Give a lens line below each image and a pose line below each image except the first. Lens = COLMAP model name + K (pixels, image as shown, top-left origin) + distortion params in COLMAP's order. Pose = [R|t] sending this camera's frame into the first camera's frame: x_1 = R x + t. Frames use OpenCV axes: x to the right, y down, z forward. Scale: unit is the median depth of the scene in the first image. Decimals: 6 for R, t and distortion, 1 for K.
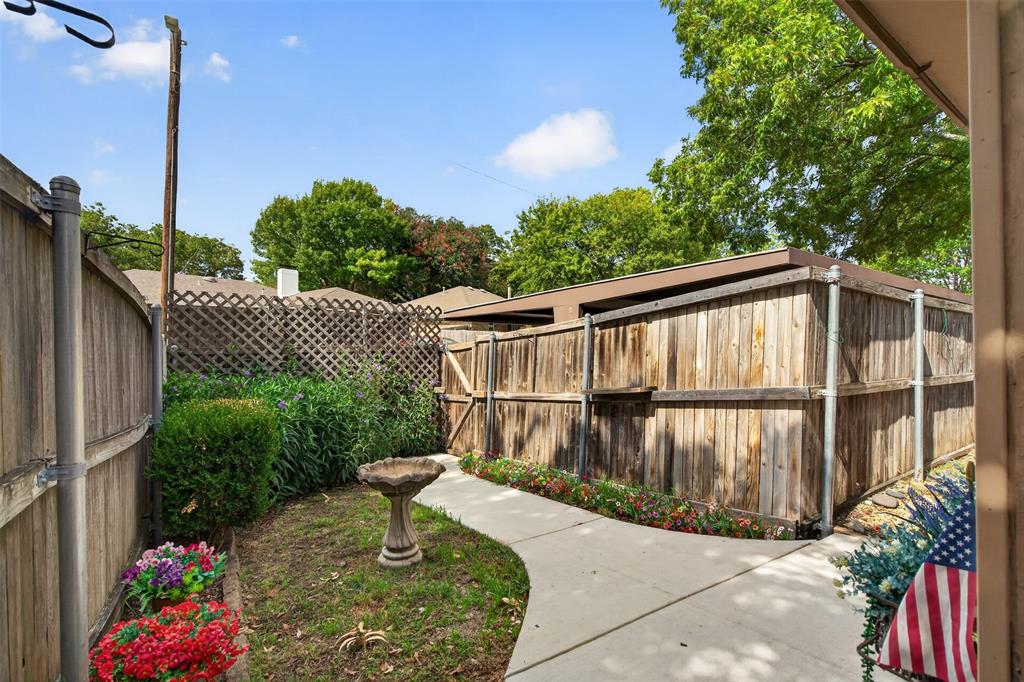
lens RADIAL K [[455.4, 0, 512.0], [0, 455.4, 341.0], [0, 0, 1]] dist [0.002174, 0.000219]
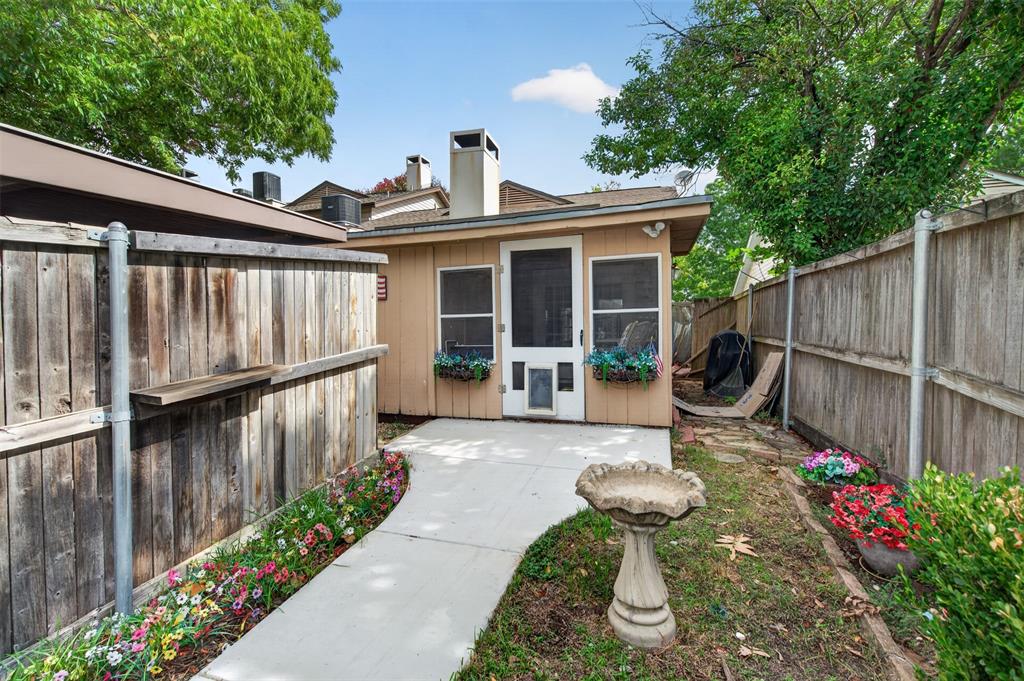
lens RADIAL K [[455.4, 0, 512.0], [0, 455.4, 340.5], [0, 0, 1]] dist [0.002174, 0.000219]
pose [[-0.595975, -0.012503, 0.802906, -0.509287], [-0.001238, 0.999892, 0.014652, 0.055521], [-0.803002, 0.007738, -0.595926, 1.189087]]
